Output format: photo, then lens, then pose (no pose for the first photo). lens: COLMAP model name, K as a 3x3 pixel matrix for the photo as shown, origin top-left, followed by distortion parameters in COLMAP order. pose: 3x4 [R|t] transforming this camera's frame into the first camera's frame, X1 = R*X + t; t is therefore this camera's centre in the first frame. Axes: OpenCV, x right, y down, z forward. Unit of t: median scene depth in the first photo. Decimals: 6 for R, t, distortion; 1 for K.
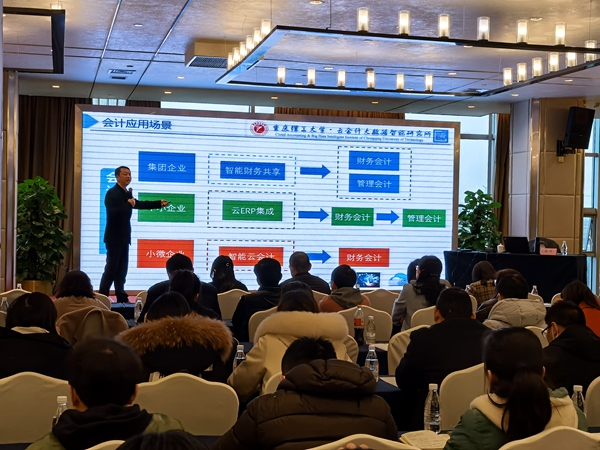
lens RADIAL K [[1010.9, 0, 299.4], [0, 1010.9, 228.7], [0, 0, 1]] dist [0.031776, 0.000000]
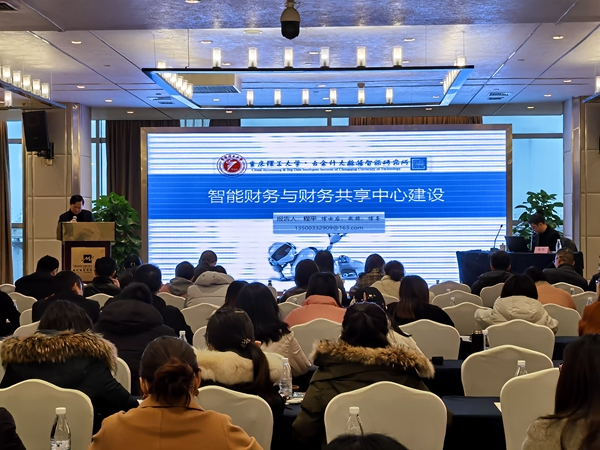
lens RADIAL K [[1103.1, 0, 300.8], [0, 1103.1, 224.7], [0, 0, 1]] dist [0.415212, 0.000000]
pose [[0.960116, -0.025712, -0.278417, 0.376475], [0.021136, 0.999588, -0.019424, 0.017573], [0.278802, 0.012765, 0.960264, -0.189466]]
